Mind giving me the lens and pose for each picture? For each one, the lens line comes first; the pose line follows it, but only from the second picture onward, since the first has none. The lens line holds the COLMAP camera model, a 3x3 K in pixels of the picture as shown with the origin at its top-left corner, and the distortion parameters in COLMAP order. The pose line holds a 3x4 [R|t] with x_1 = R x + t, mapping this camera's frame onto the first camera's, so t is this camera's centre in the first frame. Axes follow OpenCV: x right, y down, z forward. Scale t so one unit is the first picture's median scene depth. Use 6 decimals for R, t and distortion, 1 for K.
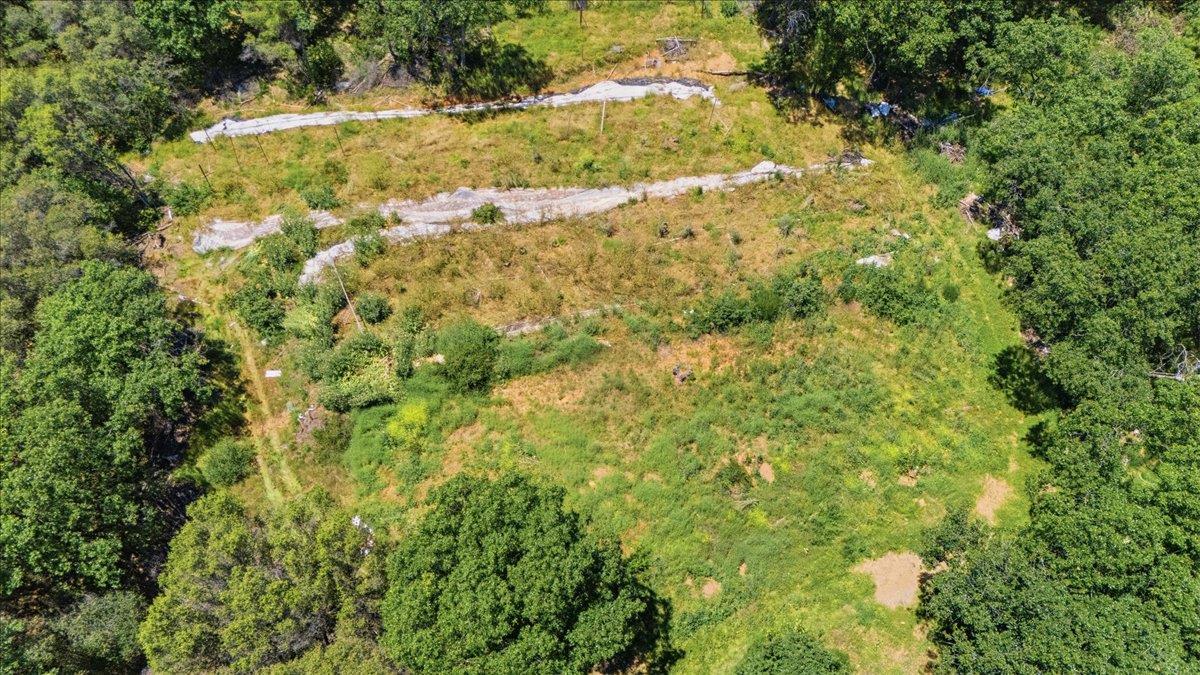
lens RADIAL K [[933.8, 0, 602.8], [0, 933.8, 371.3], [0, 0, 1]] dist [0.066241, -0.069475]
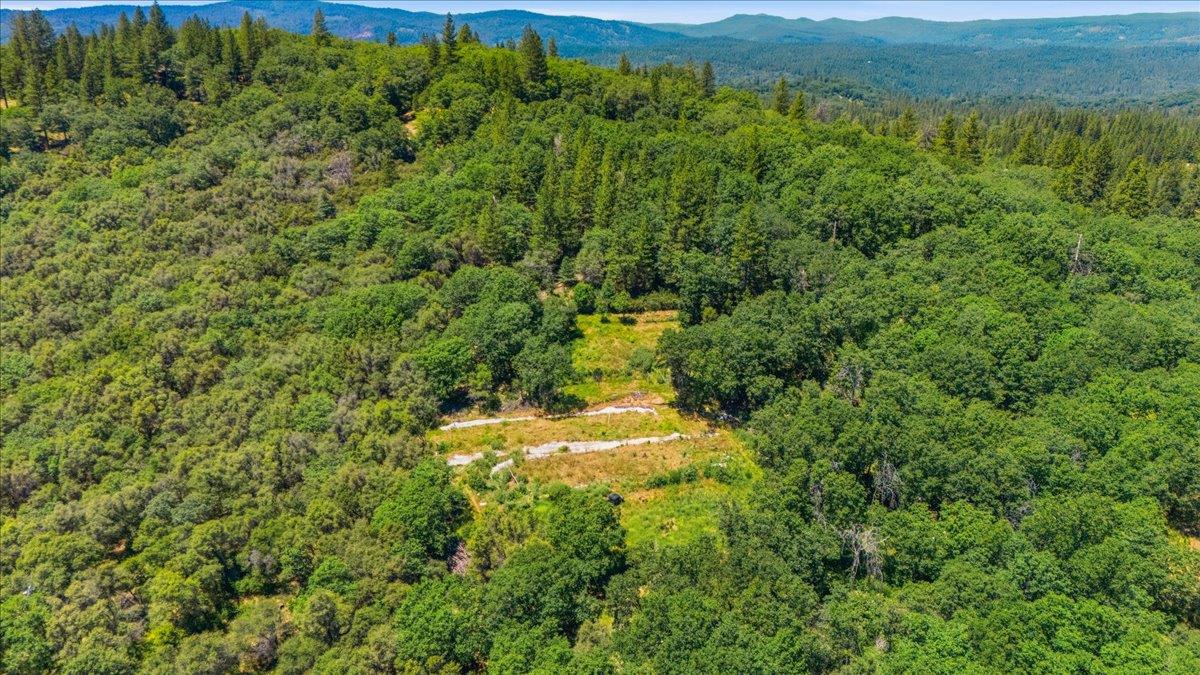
lens RADIAL K [[941.5, 0, 600.0], [0, 941.5, 337.5], [0, 0, 1]] dist [0.042601, -0.116892]
pose [[0.999908, -0.009344, 0.009828, -0.049486], [0.012869, 0.882441, -0.470247, 0.752023], [-0.004279, 0.470330, 0.882480, -1.364951]]
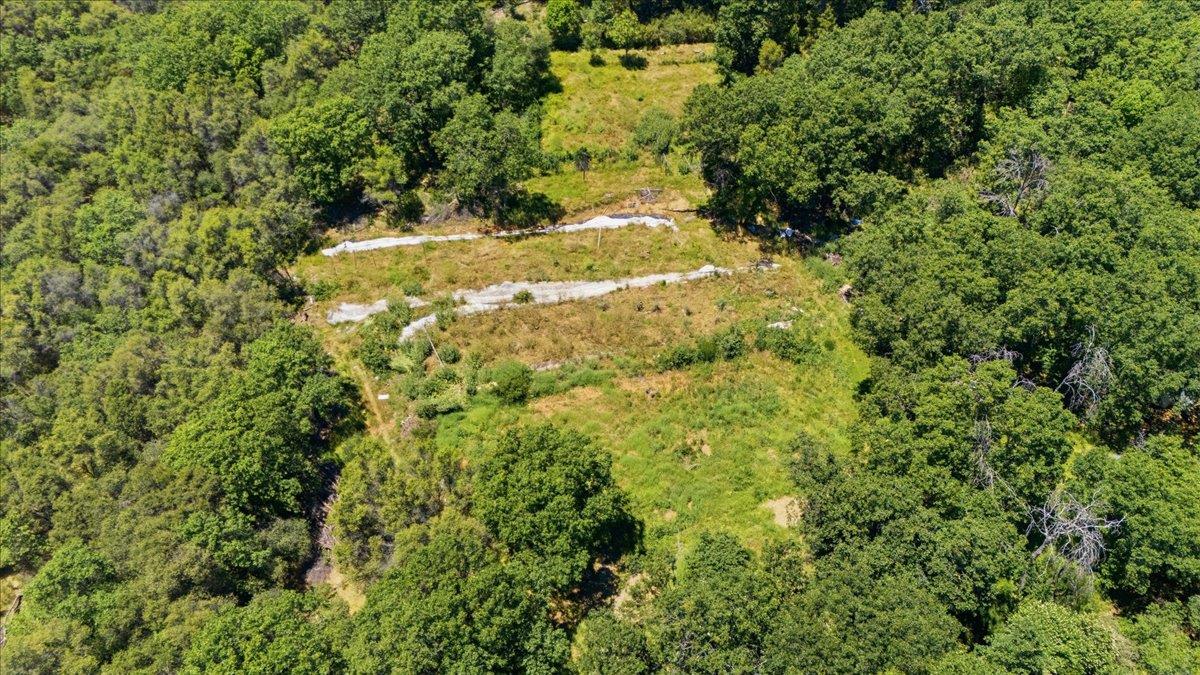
lens RADIAL K [[933.8, 0, 602.8], [0, 933.8, 371.3], [0, 0, 1]] dist [0.066241, -0.069475]
pose [[0.999973, -0.006522, 0.003528, -0.000930], [0.007017, 0.986124, -0.165860, 0.199645], [-0.002397, 0.165880, 0.986143, -0.464823]]
